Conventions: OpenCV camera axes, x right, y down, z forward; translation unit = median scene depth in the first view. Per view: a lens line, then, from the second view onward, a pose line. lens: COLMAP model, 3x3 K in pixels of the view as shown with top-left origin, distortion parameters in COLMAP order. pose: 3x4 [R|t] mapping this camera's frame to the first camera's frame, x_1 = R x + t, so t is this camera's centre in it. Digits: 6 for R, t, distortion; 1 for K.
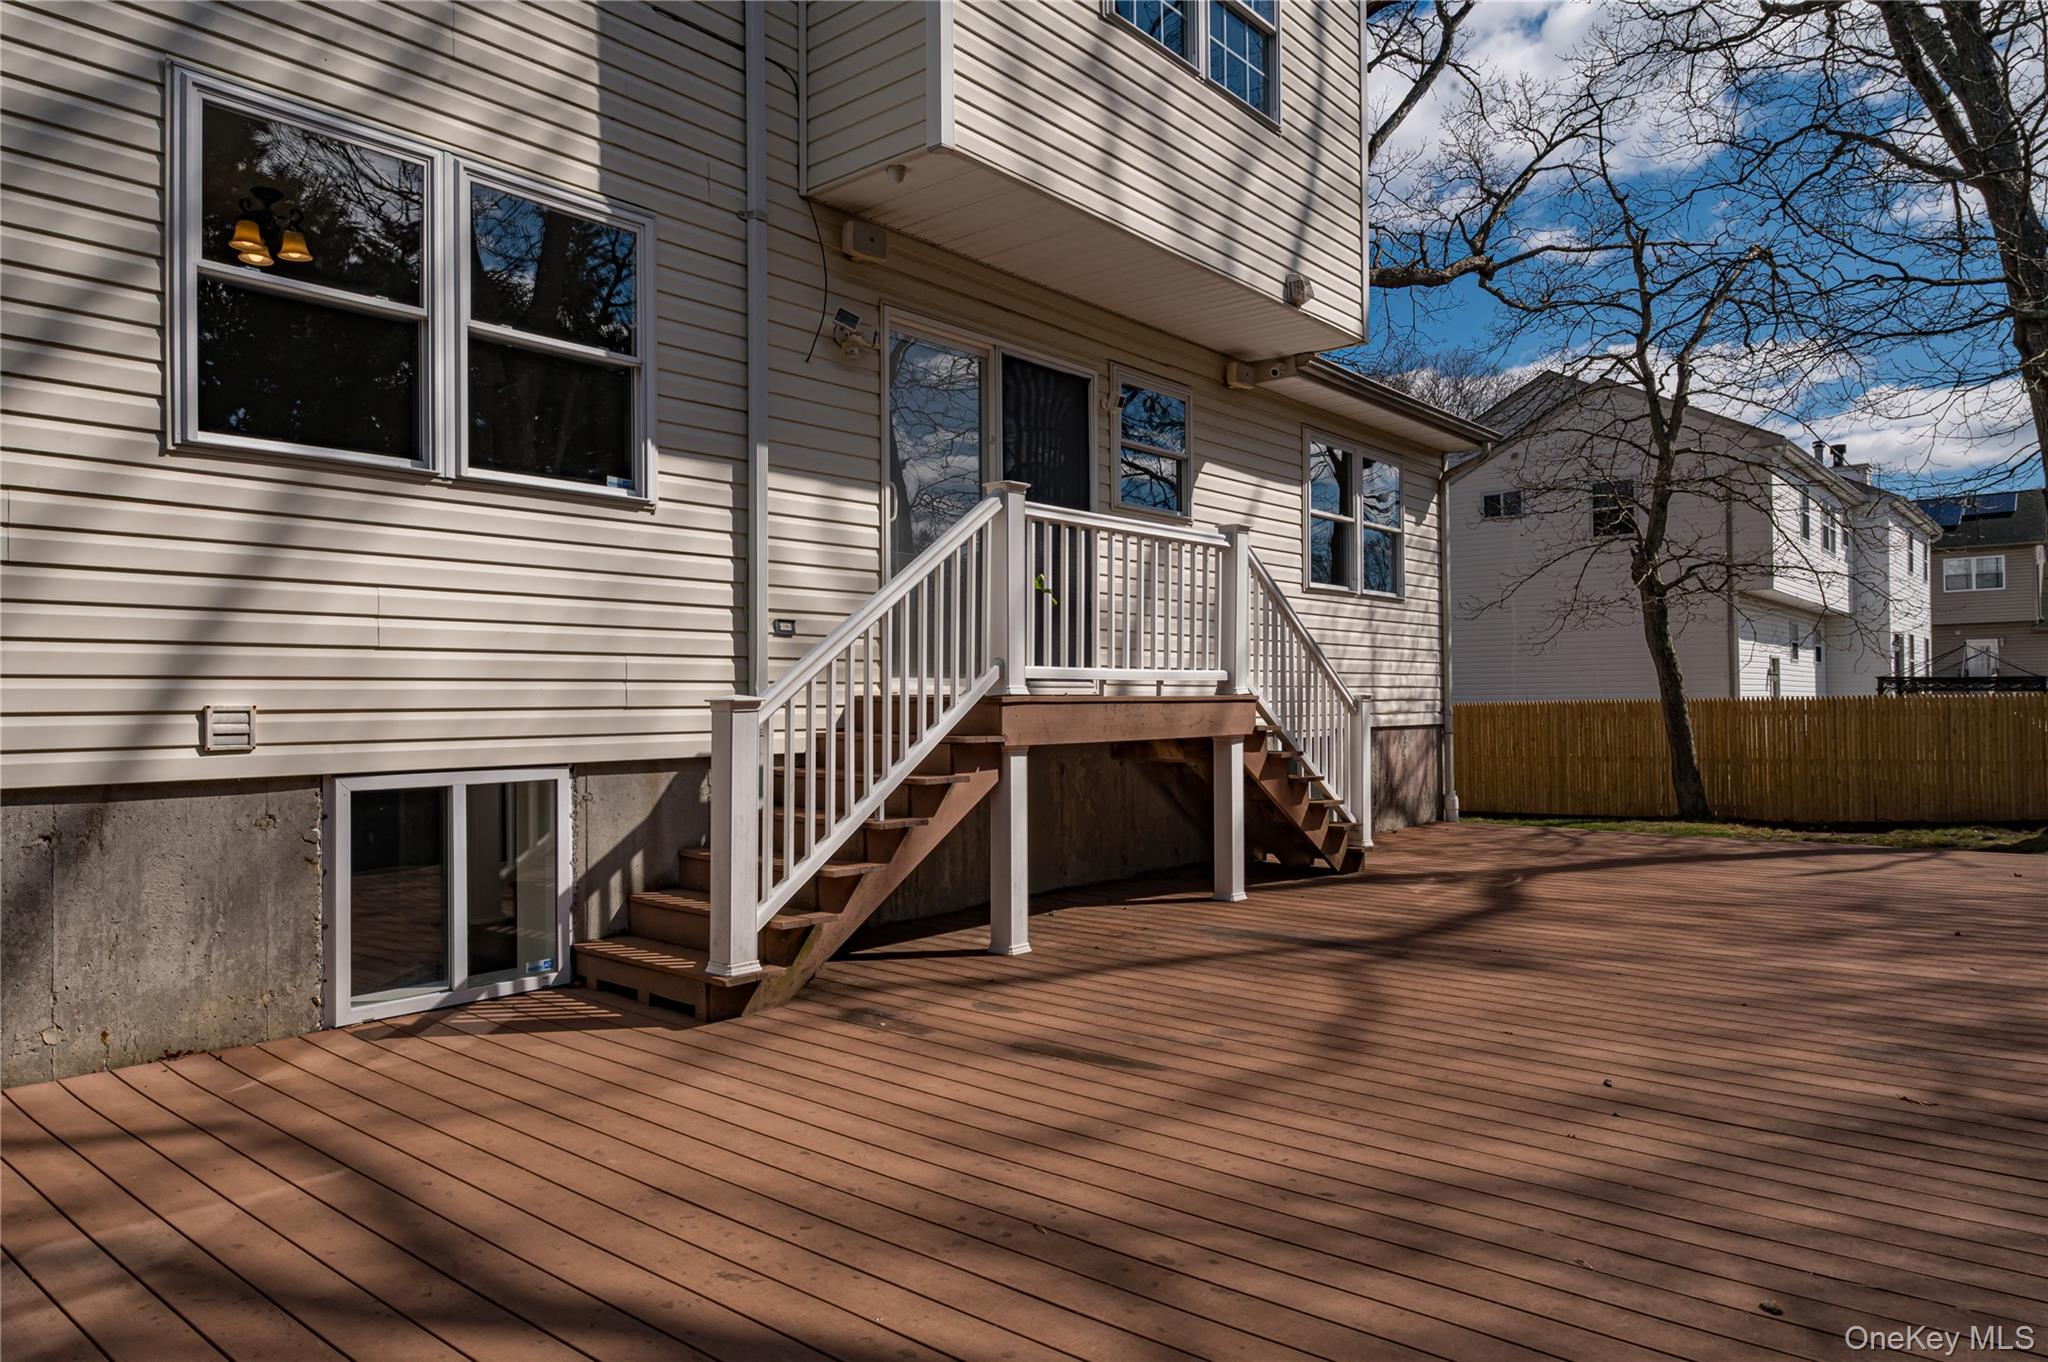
lens RADIAL K [[1303.9, 0, 1024.0], [0, 1303.9, 681.0], [0, 0, 1]] dist [-0.000625, 0.000484]
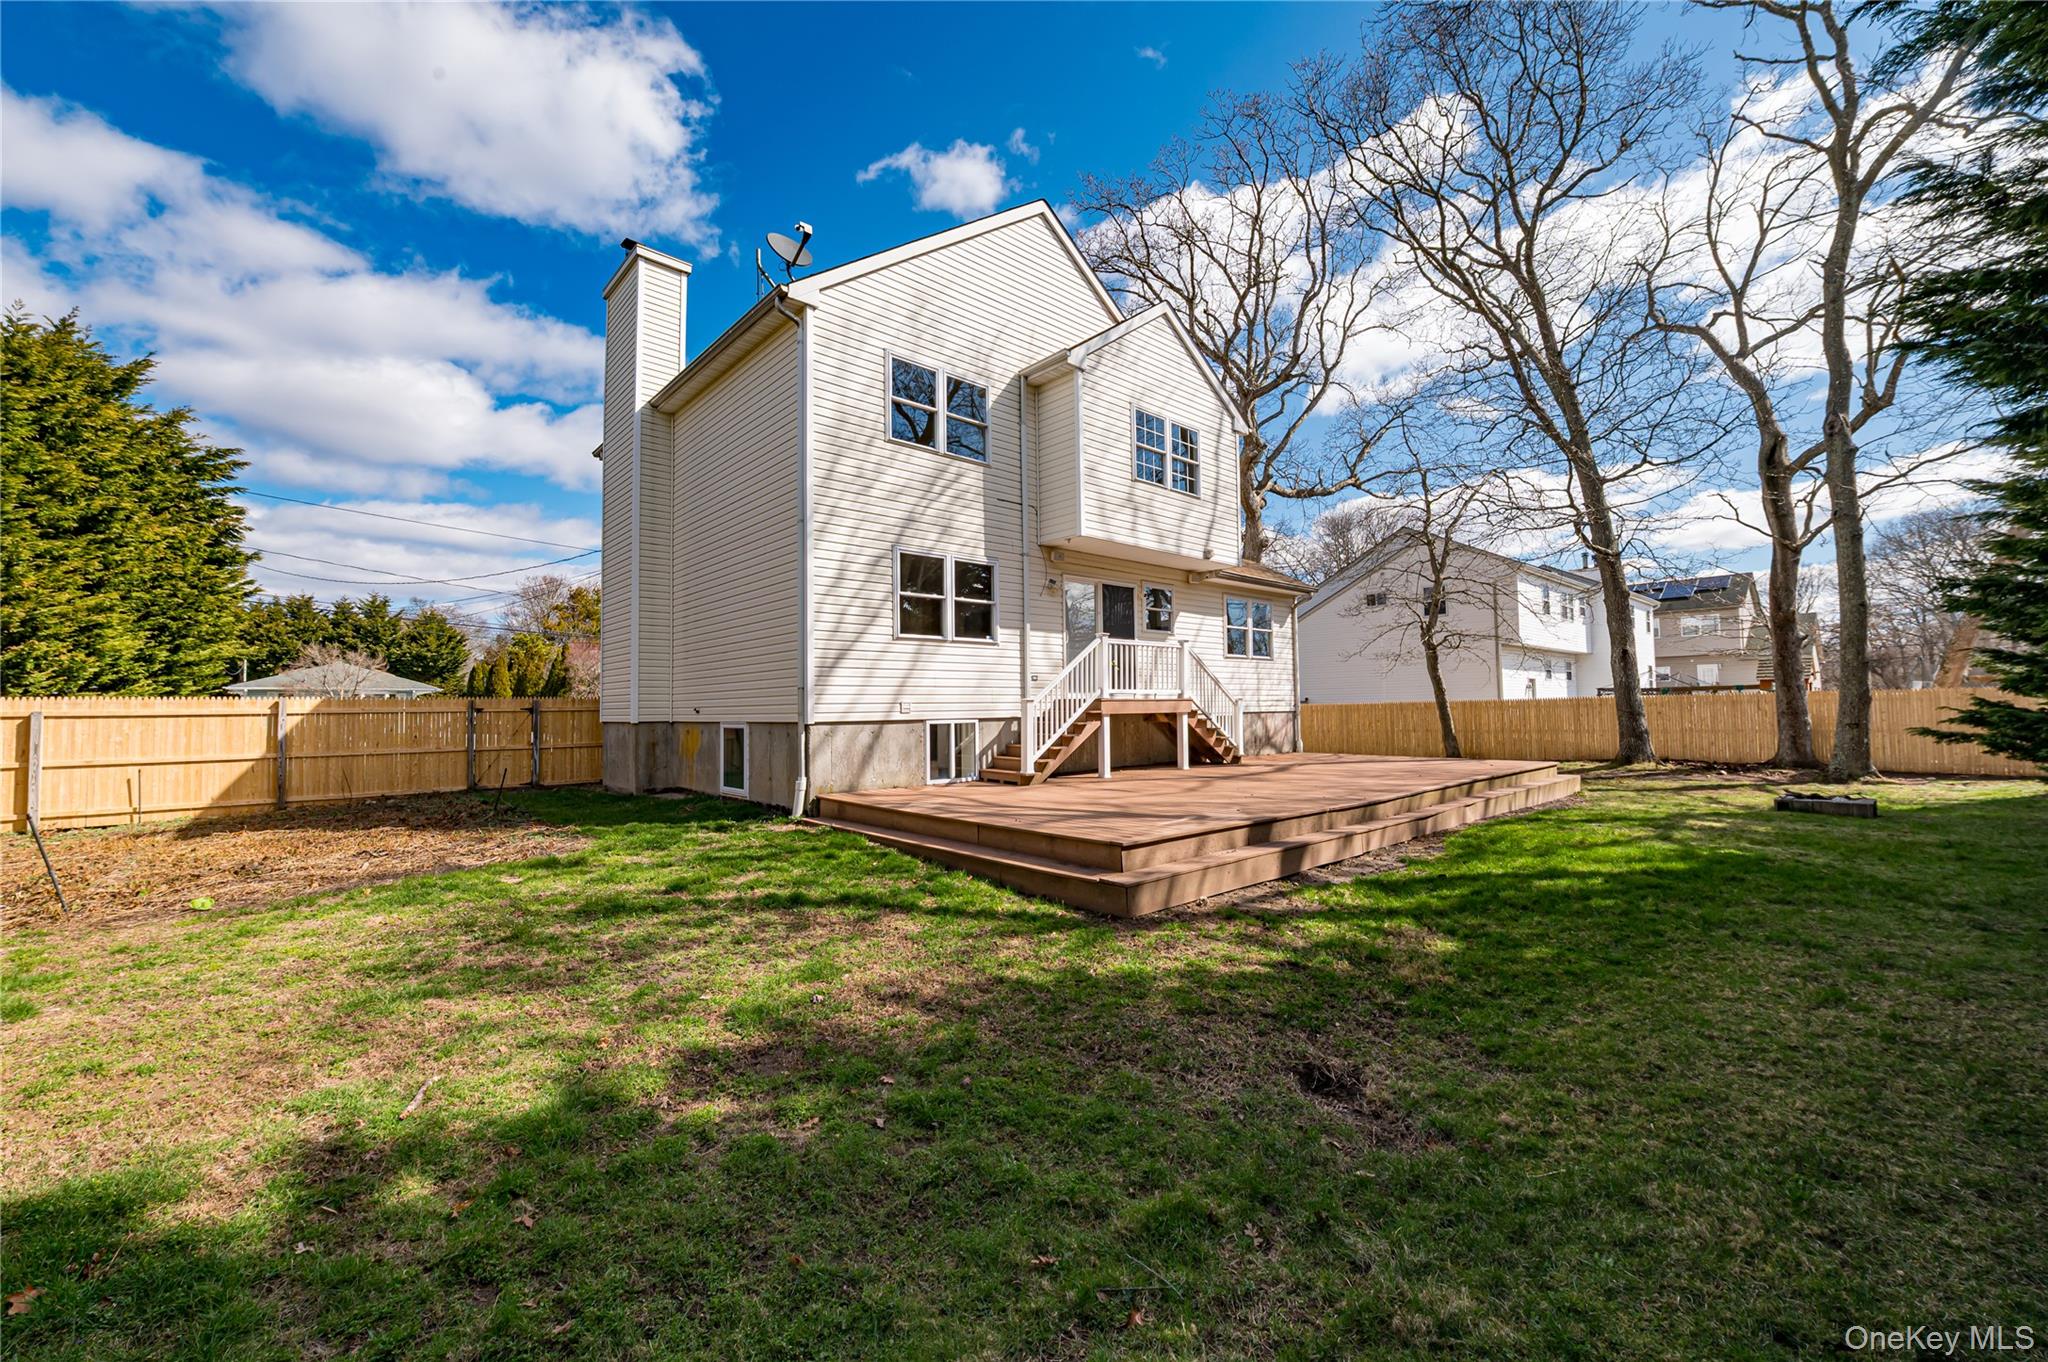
lens RADIAL K [[791.2, 0, 1028.8], [0, 791.2, 688.7], [0, 0, 1]] dist [0.014853, -0.000296]
pose [[0.991584, -0.009085, -0.129143, 0.055904], [0.008102, 0.999934, -0.008134, 0.001016], [0.129208, 0.007020, 0.991593, -0.934663]]
